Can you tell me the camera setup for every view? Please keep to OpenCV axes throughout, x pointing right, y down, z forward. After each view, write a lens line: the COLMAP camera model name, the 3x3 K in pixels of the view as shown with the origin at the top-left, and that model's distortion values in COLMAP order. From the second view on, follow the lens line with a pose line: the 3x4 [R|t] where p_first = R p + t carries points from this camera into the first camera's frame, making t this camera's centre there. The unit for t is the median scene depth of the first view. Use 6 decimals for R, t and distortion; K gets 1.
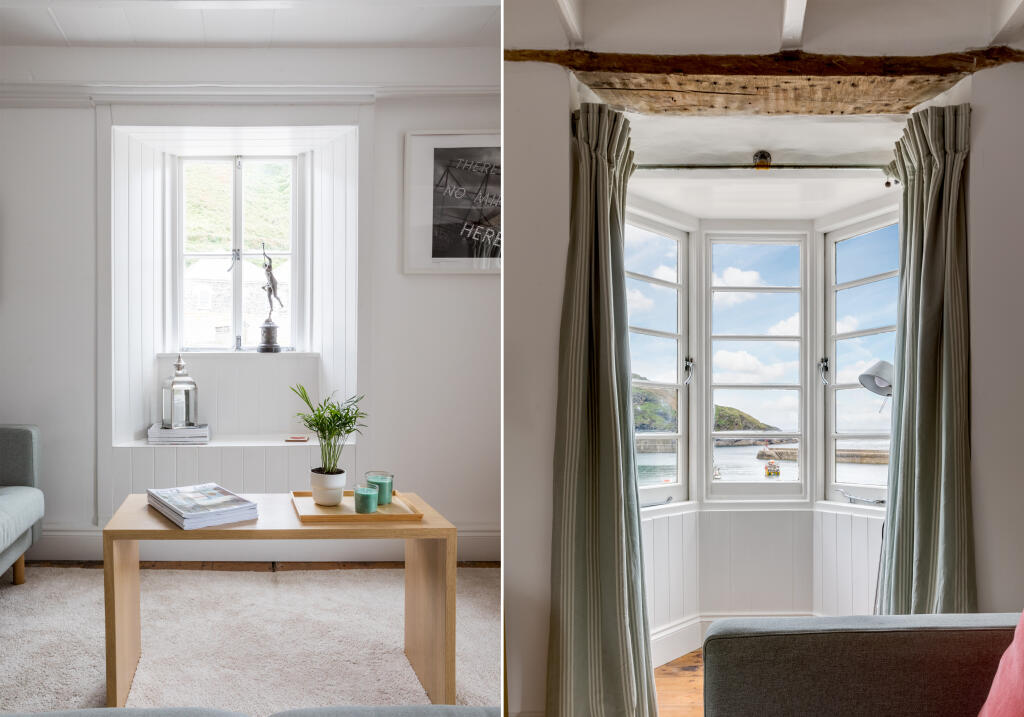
lens RADIAL K [[930.5, 0, 512.0], [0, 930.5, 358.5], [0, 0, 1]] dist [0.004978, 0.003271]
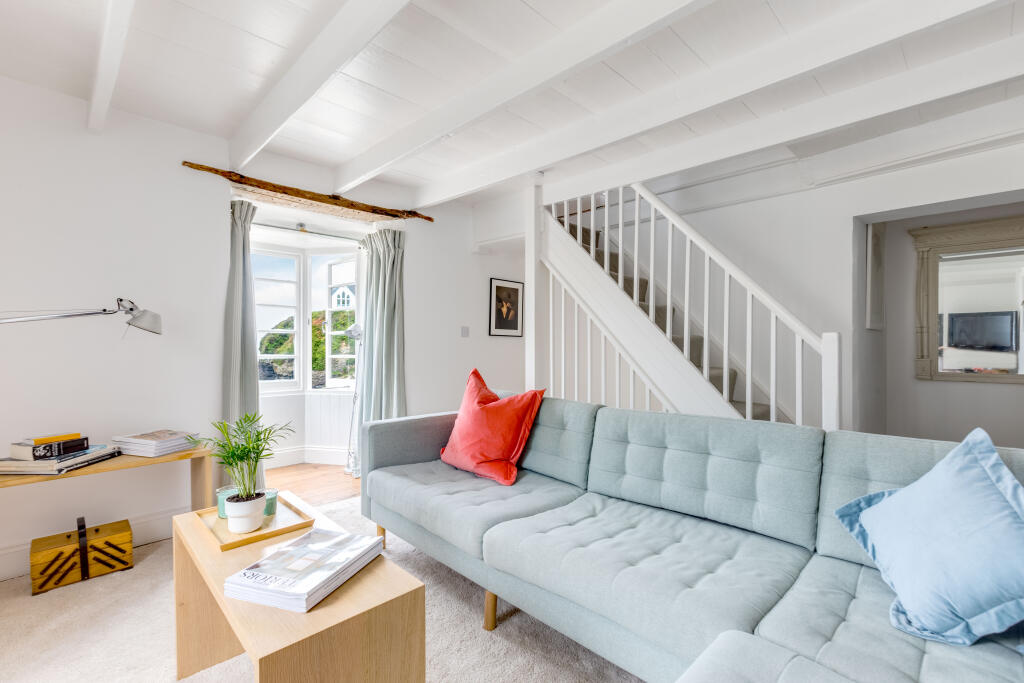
lens RADIAL K [[455.1, 0, 512.0], [0, 455.1, 341.5], [0, 0, 1]] dist [0.002373, 0.000402]
pose [[0.736209, 0.002350, 0.676750, -0.157885], [-0.030506, 0.999093, 0.029716, -0.005149], [-0.676067, -0.042522, 0.735613, -0.174916]]
